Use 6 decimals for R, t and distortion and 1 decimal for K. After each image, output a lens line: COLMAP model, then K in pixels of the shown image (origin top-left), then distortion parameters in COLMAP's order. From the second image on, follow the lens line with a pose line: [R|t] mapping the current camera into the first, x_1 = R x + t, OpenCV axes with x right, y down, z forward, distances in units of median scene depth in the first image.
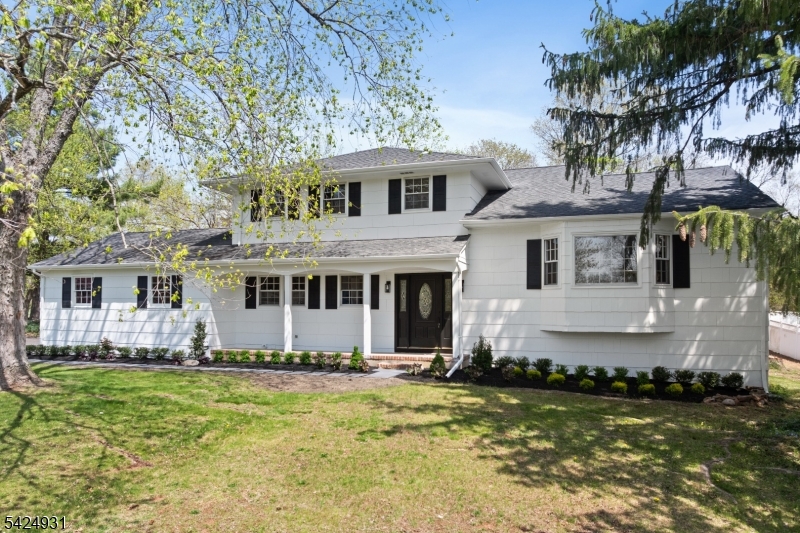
lens RADIAL K [[586.3, 0, 402.6], [0, 586.3, 301.0], [0, 0, 1]] dist [-0.039827, -0.000771]
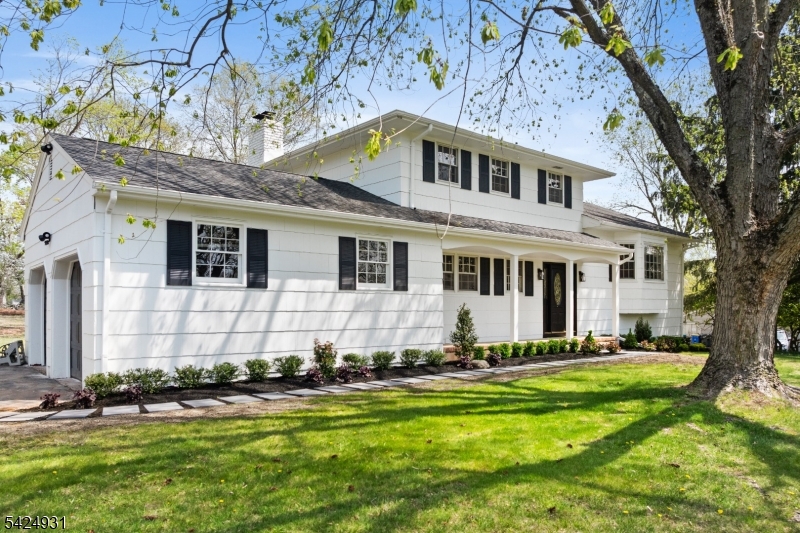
lens RADIAL K [[586.3, 0, 402.6], [0, 586.3, 301.0], [0, 0, 1]] dist [-0.039827, -0.000771]
pose [[0.506815, 0.007685, 0.862021, -0.955777], [-0.007419, 0.999962, -0.004552, 0.026802], [-0.862023, -0.004088, 0.506853, 0.647495]]
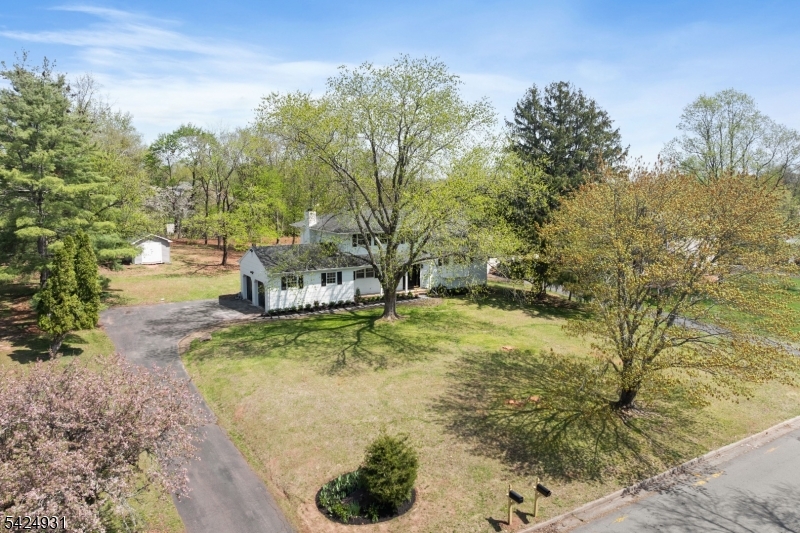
lens RADIAL K [[574.2, 0, 400.0], [0, 574.2, 266.5], [0, 0, 1]] dist [-0.033010, -0.001817]
pose [[0.633327, -0.111971, 0.765741, -2.102966], [-0.006699, 0.988647, 0.150106, -0.436983], [-0.773856, -0.100196, 0.625387, -0.752725]]
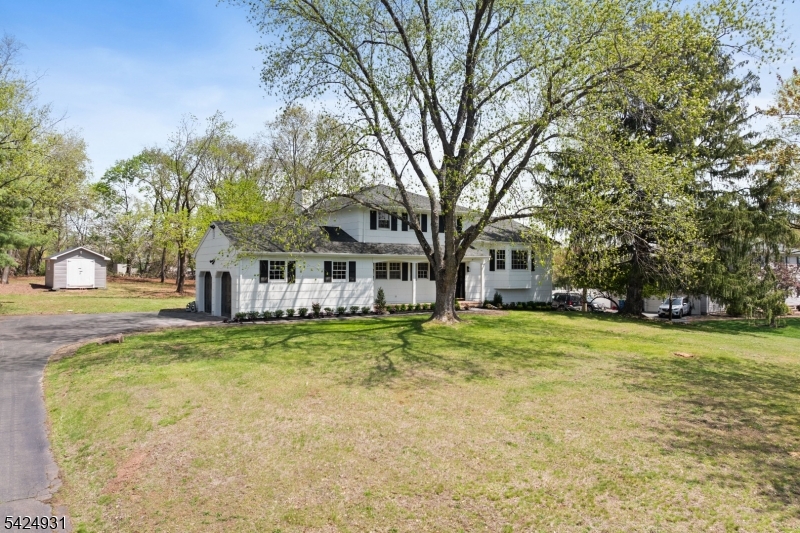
lens RADIAL K [[574.2, 0, 400.0], [0, 574.2, 266.5], [0, 0, 1]] dist [-0.033010, -0.001817]
pose [[0.600692, 0.003539, 0.799473, -1.554873], [-0.008913, 0.999958, 0.002270, -0.034175], [-0.799431, -0.008489, 0.600698, -0.055829]]
